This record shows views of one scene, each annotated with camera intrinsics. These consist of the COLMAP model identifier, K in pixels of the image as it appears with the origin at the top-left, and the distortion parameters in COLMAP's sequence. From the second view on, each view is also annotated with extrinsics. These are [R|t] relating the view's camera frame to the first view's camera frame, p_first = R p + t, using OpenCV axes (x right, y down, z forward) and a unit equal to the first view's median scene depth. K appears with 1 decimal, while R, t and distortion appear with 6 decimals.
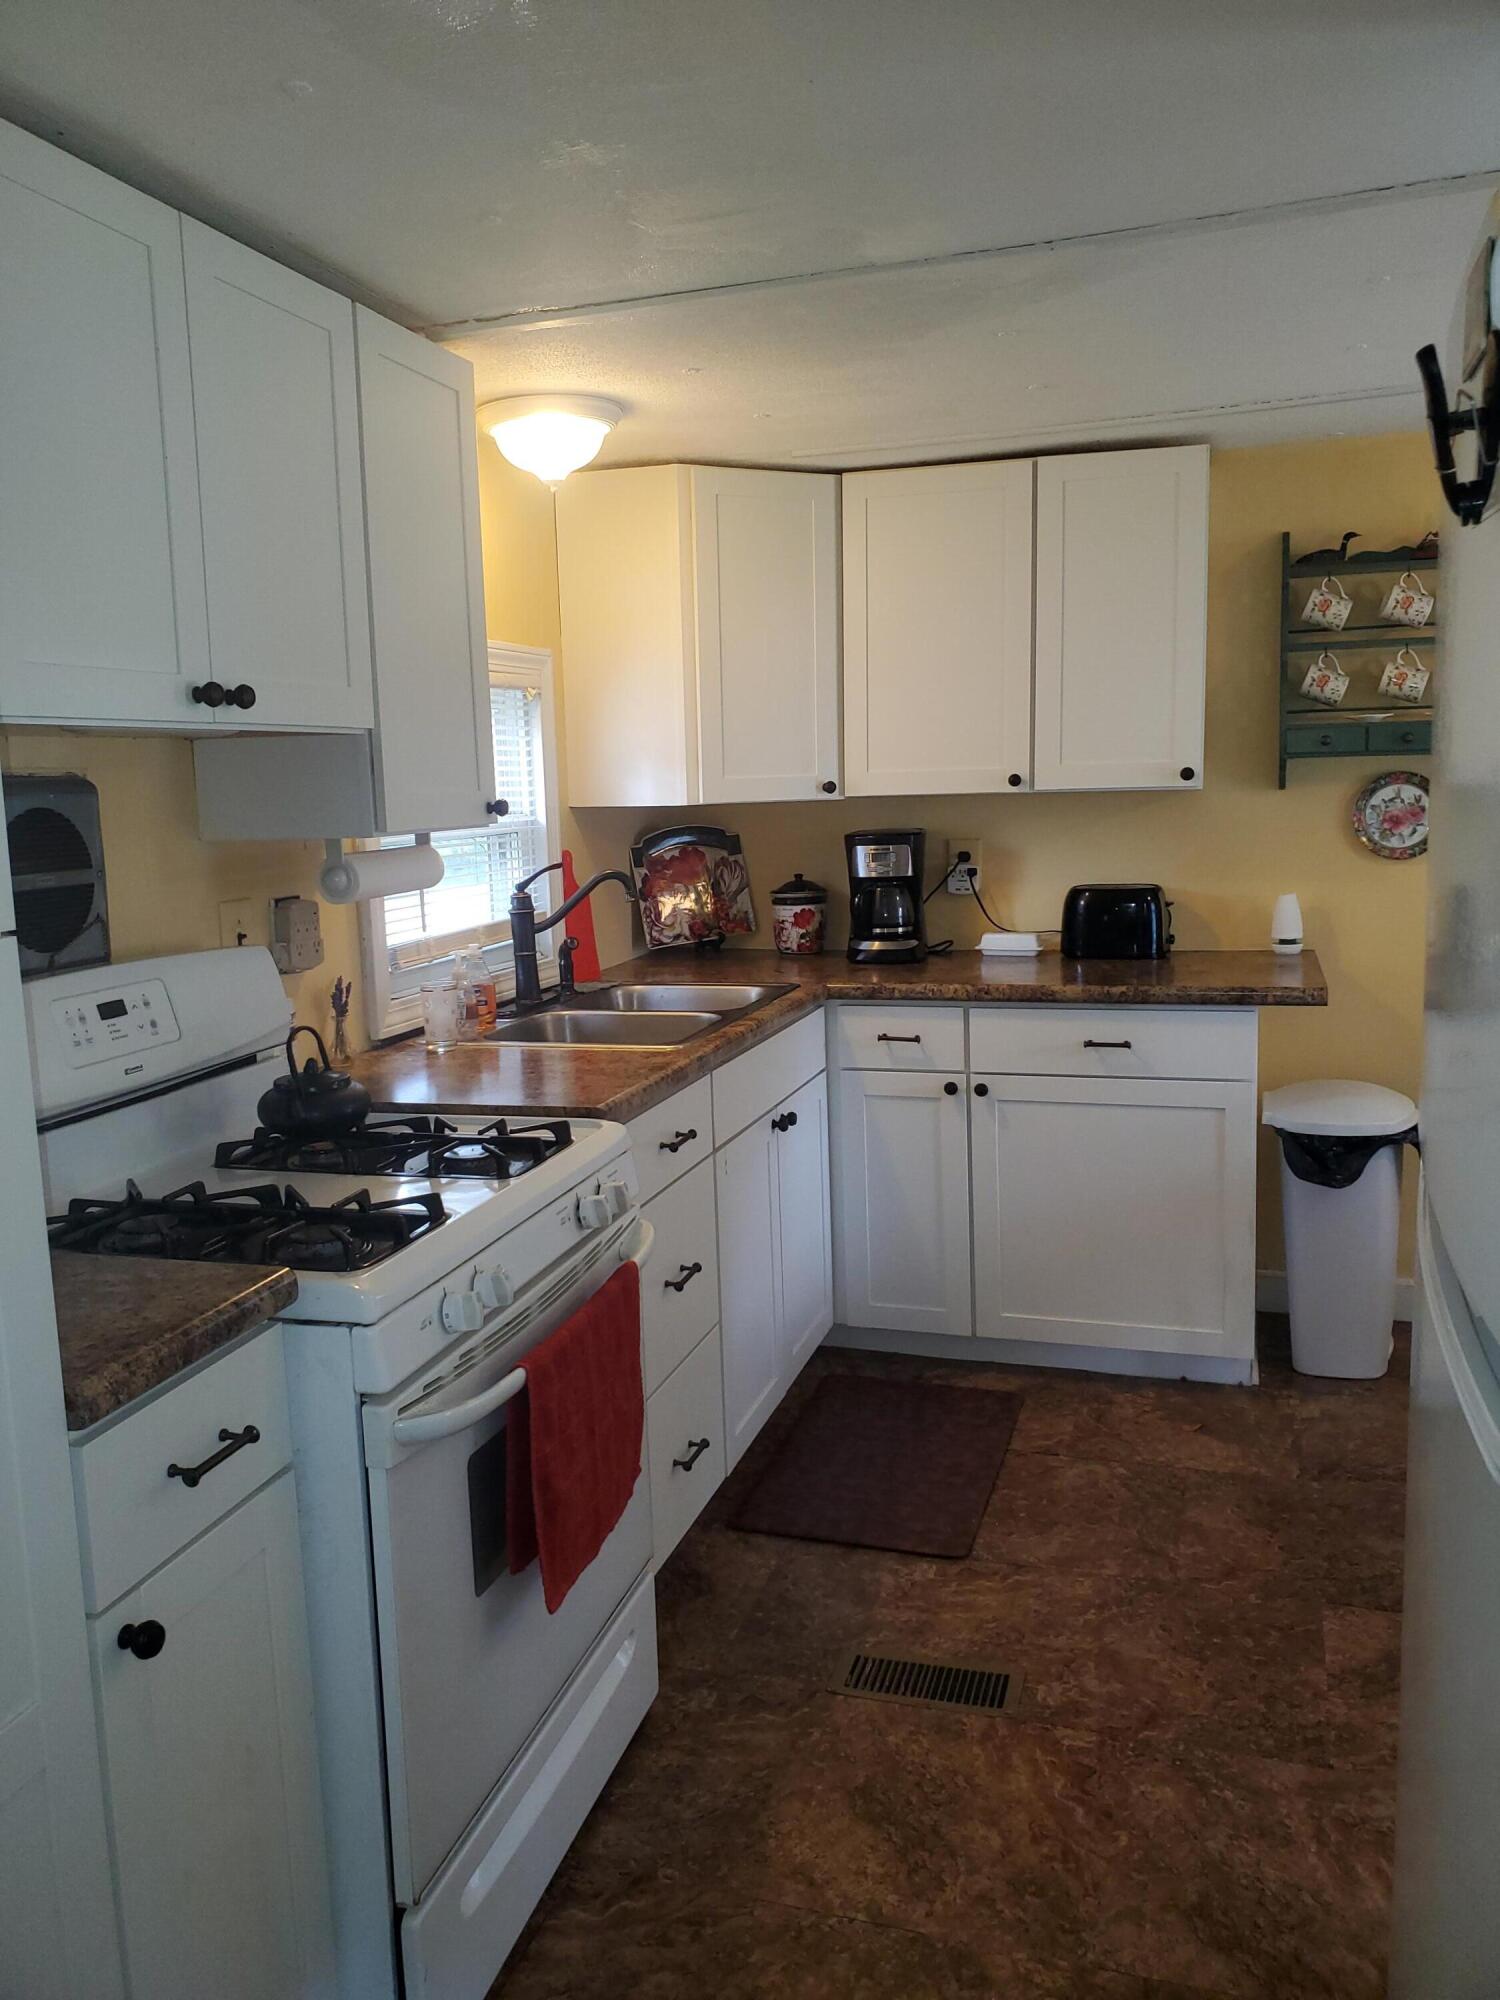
lens RADIAL K [[1539.7, 0, 750.0], [0, 1539.7, 1000.0], [0, 0, 1]] dist [0.003852, 0.002067]
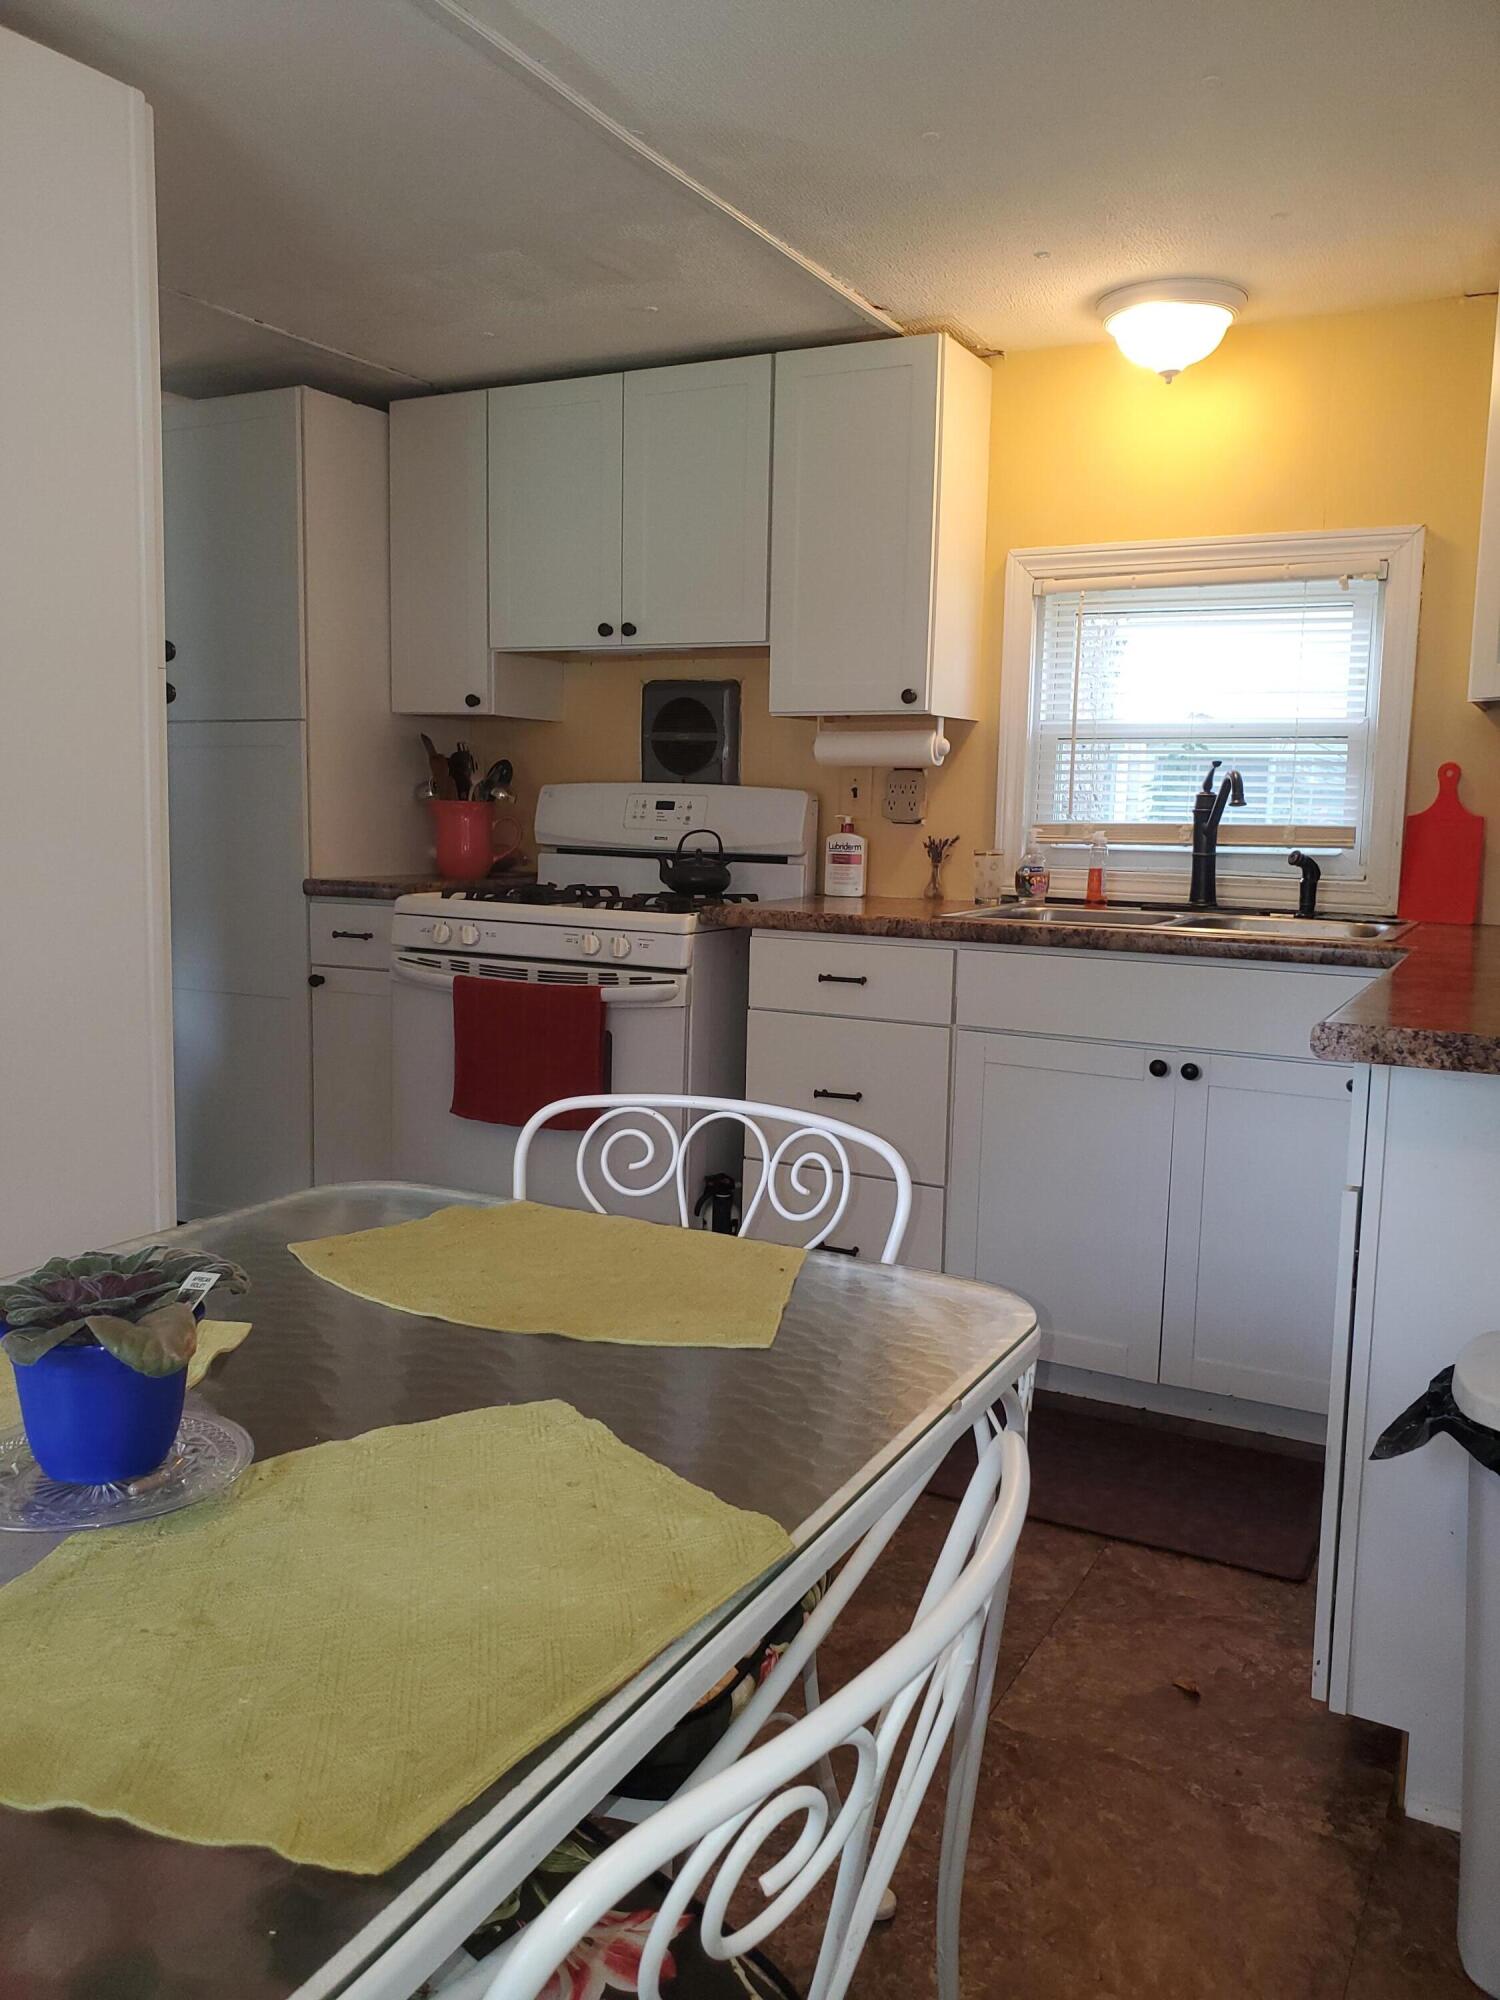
lens RADIAL K [[1539.7, 0, 750.0], [0, 1539.7, 1000.0], [0, 0, 1]] dist [0.003852, 0.002067]
pose [[-0.172073, 0.152985, -0.973132, 1.232709], [-0.160776, 0.970260, 0.180962, -0.102758], [0.971875, 0.187595, -0.142359, 1.218563]]
